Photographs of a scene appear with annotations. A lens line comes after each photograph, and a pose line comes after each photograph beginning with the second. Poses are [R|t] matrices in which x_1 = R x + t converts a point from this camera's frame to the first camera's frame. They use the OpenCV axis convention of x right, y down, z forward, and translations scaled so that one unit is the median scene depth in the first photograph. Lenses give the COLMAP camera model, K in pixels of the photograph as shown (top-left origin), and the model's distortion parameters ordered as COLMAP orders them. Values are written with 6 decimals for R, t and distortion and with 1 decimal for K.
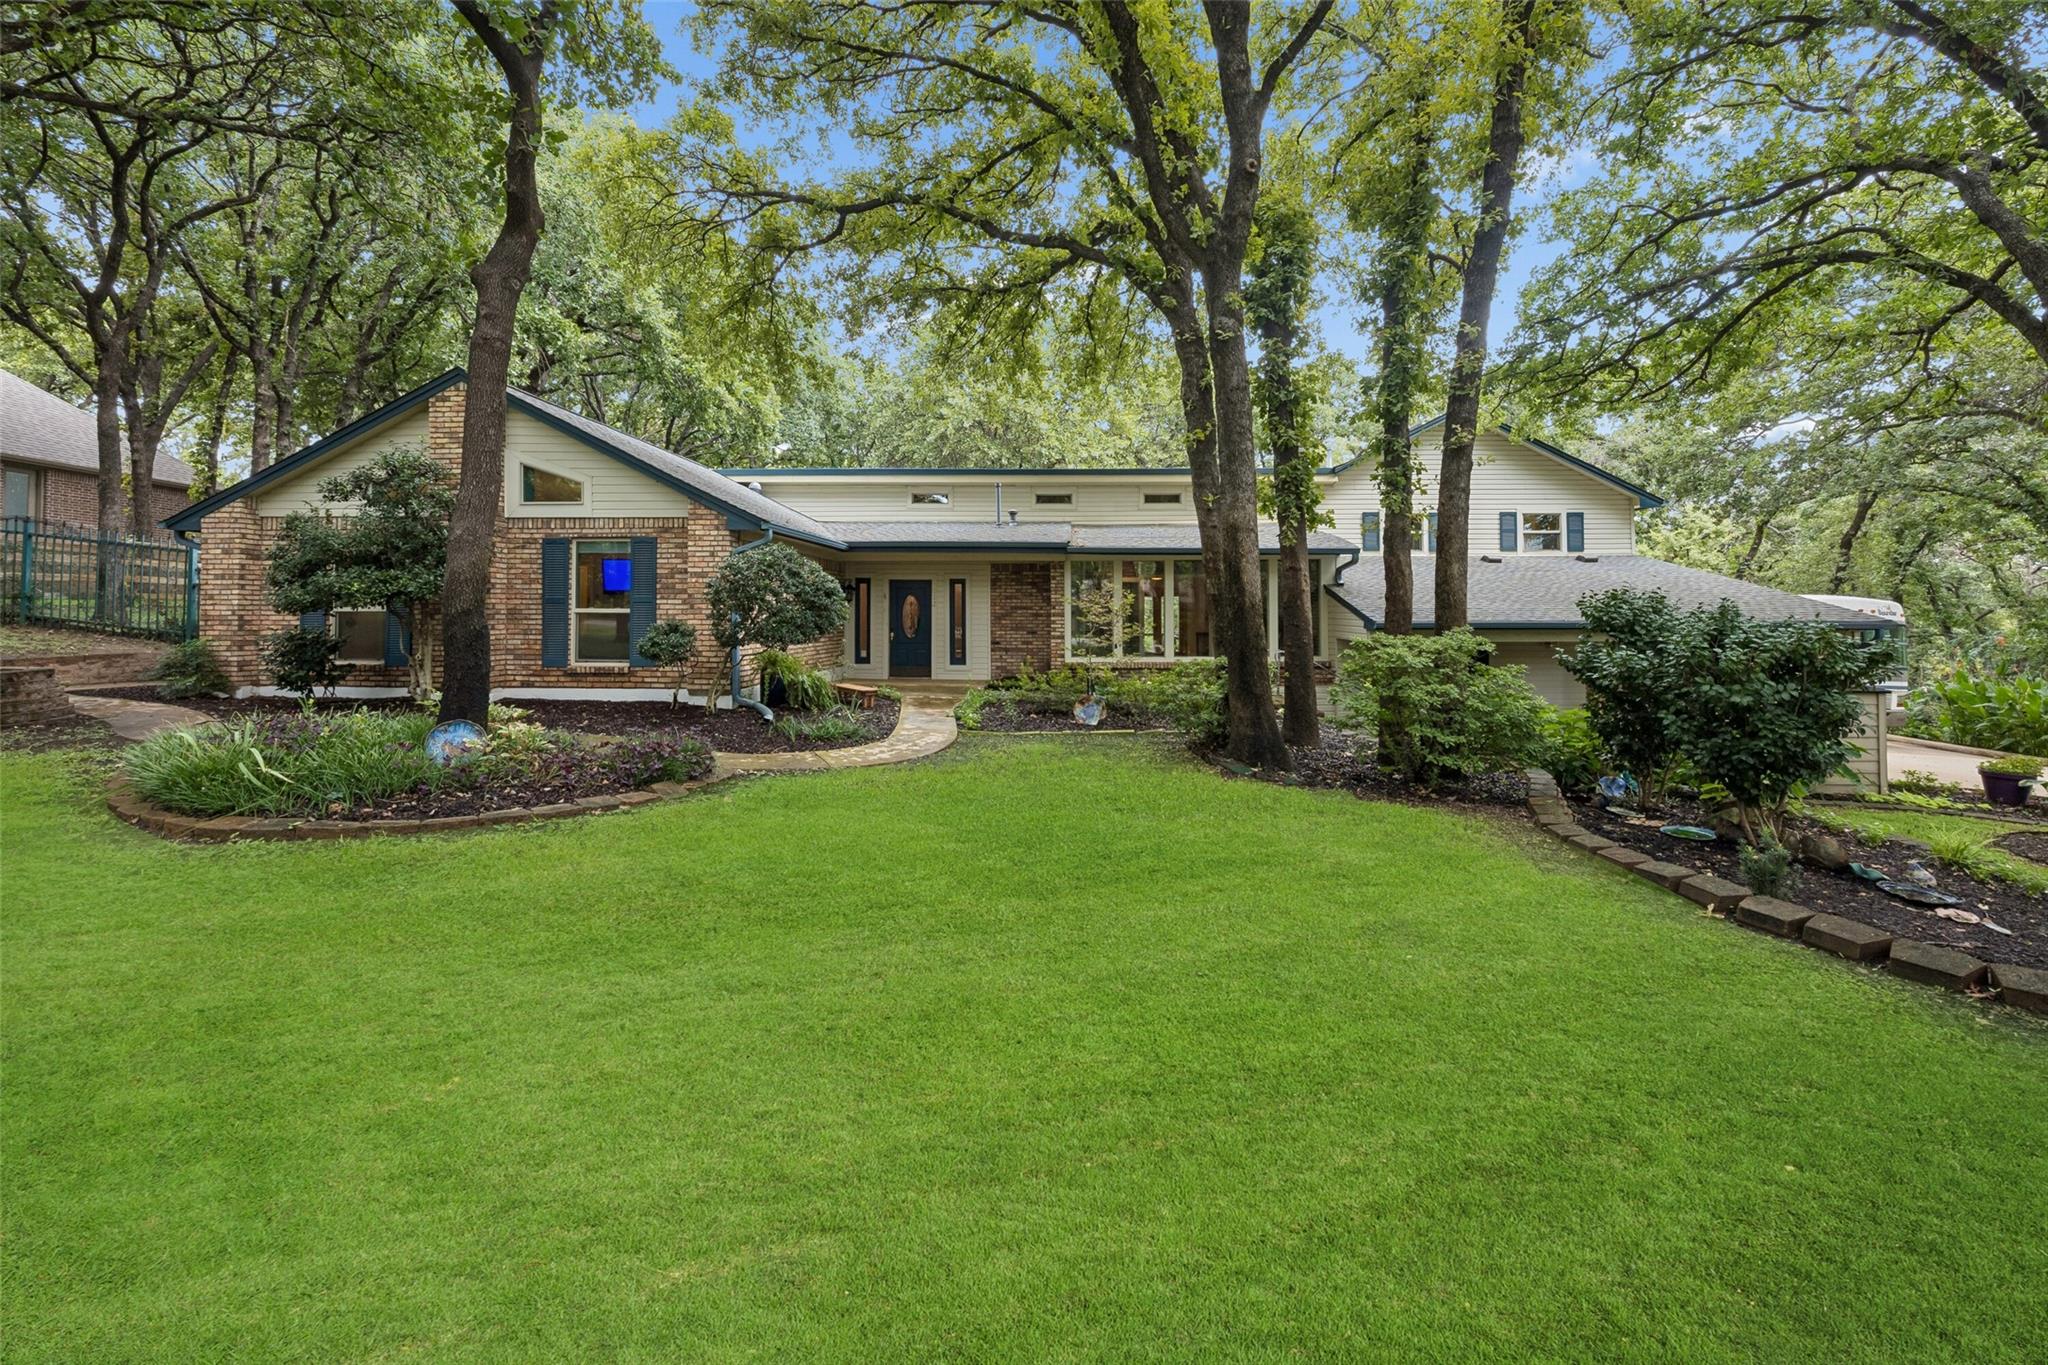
lens RADIAL K [[804.4, 0, 1048.9], [0, 804.4, 636.3], [0, 0, 1]] dist [0.001213, 0.000027]
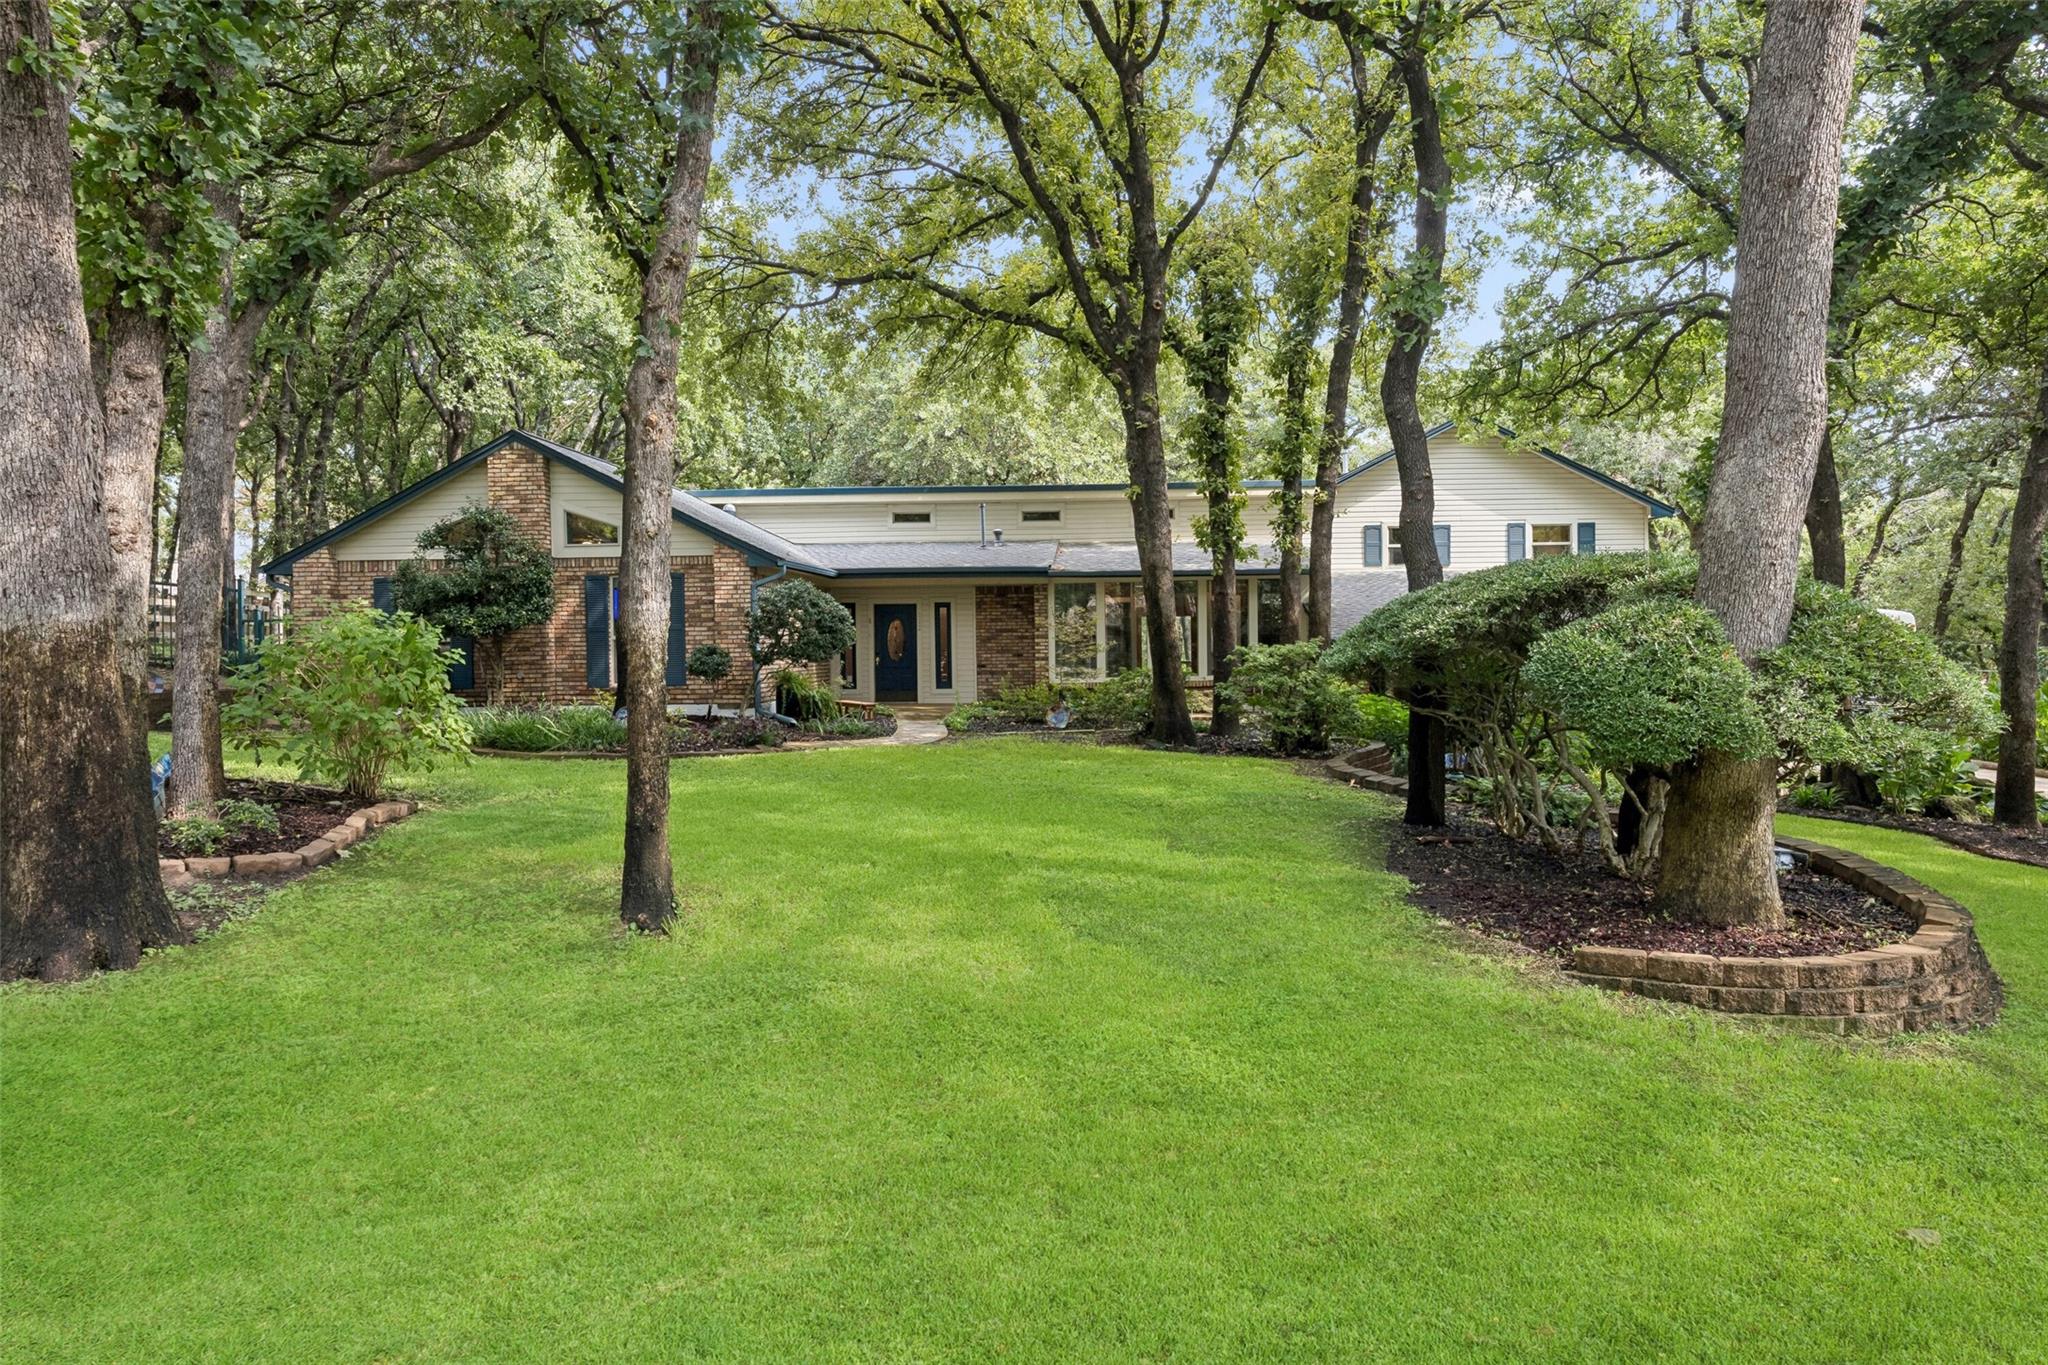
lens RADIAL K [[1249.4, 0, 1024.3], [0, 1249.4, 686.4], [0, 0, 1]] dist [-0.023950, -0.000239]
pose [[0.999148, -0.012990, -0.039165, 0.051692], [0.013227, 0.999896, 0.005799, 0.027203], [0.039085, -0.006313, 0.999216, -0.596570]]
